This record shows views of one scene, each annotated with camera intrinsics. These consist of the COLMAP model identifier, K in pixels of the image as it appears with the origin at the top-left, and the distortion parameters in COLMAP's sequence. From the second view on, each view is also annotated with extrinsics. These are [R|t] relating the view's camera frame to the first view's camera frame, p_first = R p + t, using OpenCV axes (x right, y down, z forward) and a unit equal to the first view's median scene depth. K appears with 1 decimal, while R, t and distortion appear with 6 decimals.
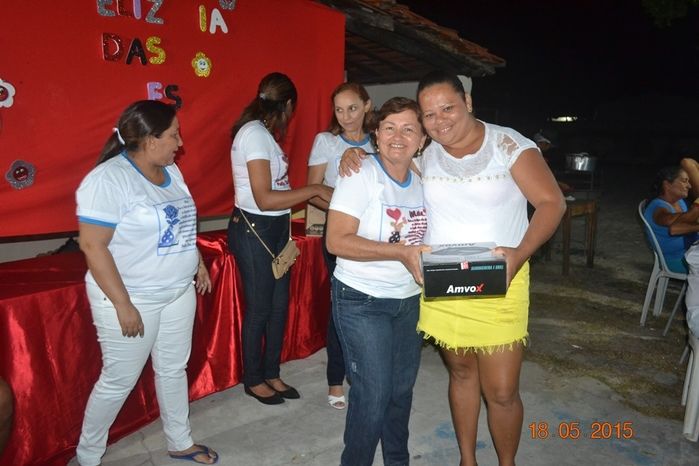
lens RADIAL K [[577.3, 0, 348.9], [0, 577.3, 232.4], [0, 0, 1]] dist [-0.000862, 0.007786]
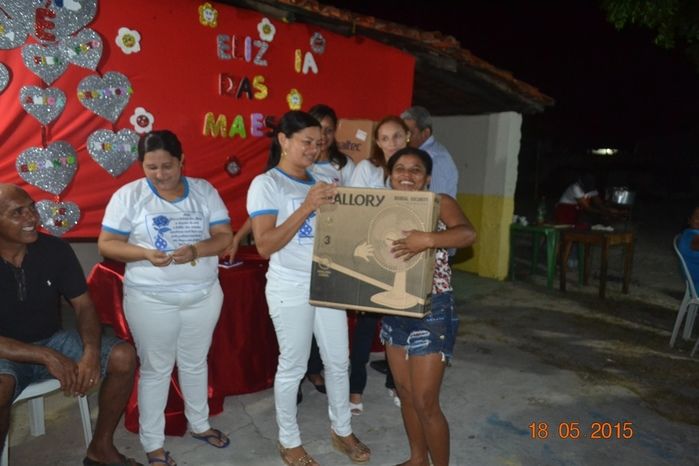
lens RADIAL K [[557.1, 0, 349.2], [0, 557.1, 245.1], [0, 0, 1]] dist [-0.010246, 0.006279]
pose [[0.996541, 0.051283, -0.065390, -0.046091], [-0.051902, 0.998622, -0.007800, 0.007145], [0.064900, 0.011167, 0.997829, -0.100546]]
